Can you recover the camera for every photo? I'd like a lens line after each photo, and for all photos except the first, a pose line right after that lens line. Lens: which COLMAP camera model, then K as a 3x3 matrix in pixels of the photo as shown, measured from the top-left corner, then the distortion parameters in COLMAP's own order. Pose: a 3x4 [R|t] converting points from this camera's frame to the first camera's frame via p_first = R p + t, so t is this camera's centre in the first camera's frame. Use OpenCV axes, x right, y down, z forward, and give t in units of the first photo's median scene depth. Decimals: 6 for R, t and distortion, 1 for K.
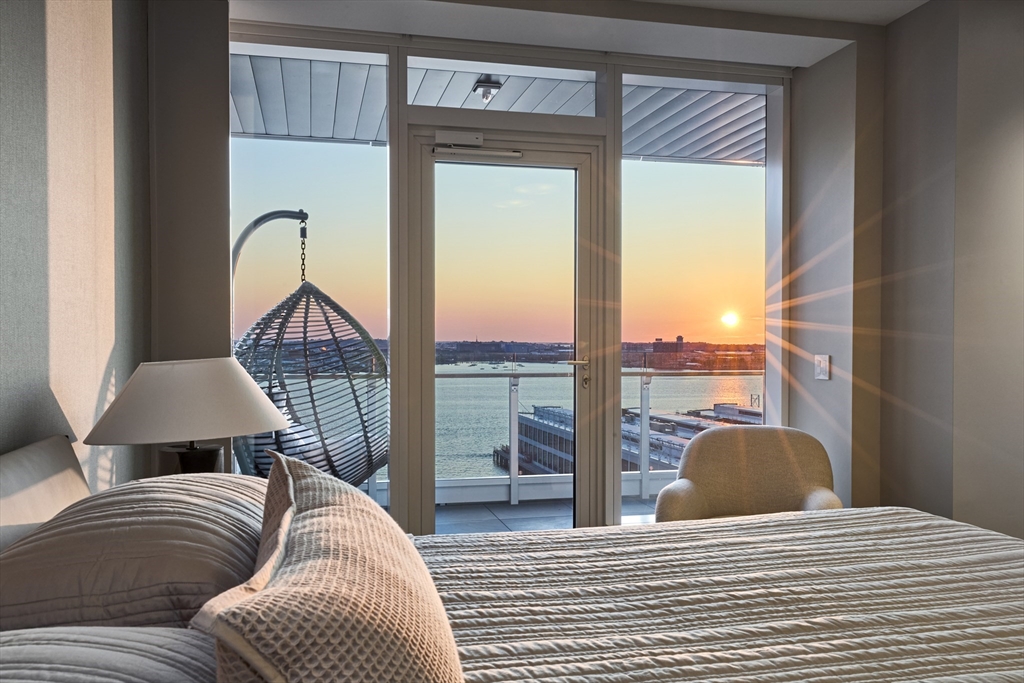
lens RADIAL K [[827.9, 0, 510.8], [0, 827.9, 344.9], [0, 0, 1]] dist [-0.001760, -0.002477]
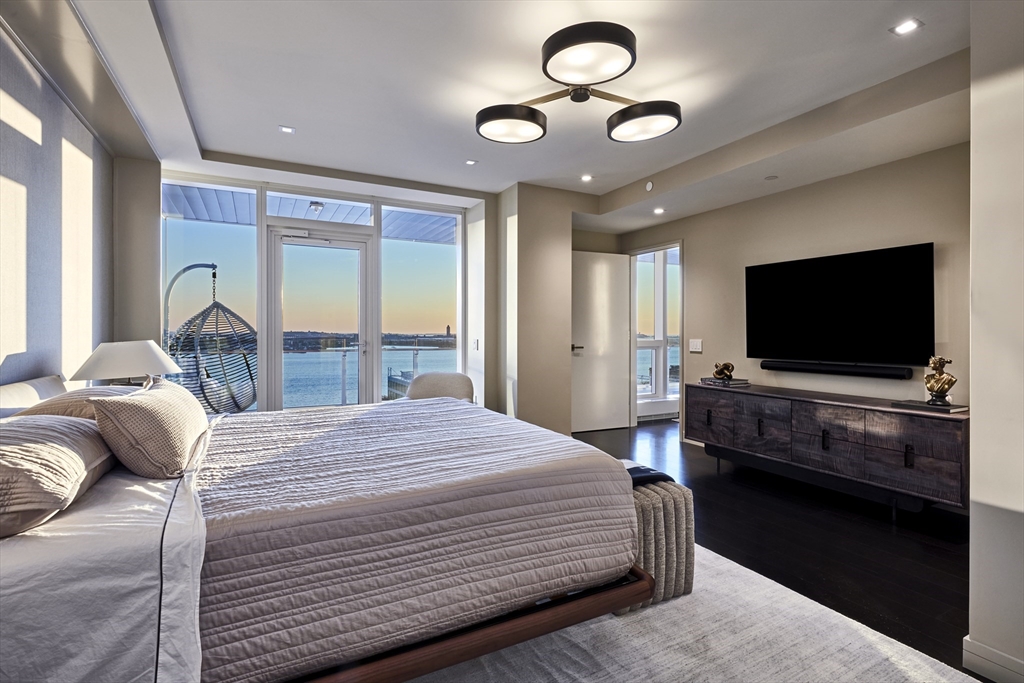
lens RADIAL K [[481.5, 0, 512.6], [0, 481.5, 333.1], [0, 0, 1]] dist [0.002054, 0.000367]
pose [[0.967564, 0.001303, 0.252621, 0.134953], [-0.000361, 0.999993, -0.003775, 0.000348], [-0.252624, 0.003562, 0.967558, -0.241995]]
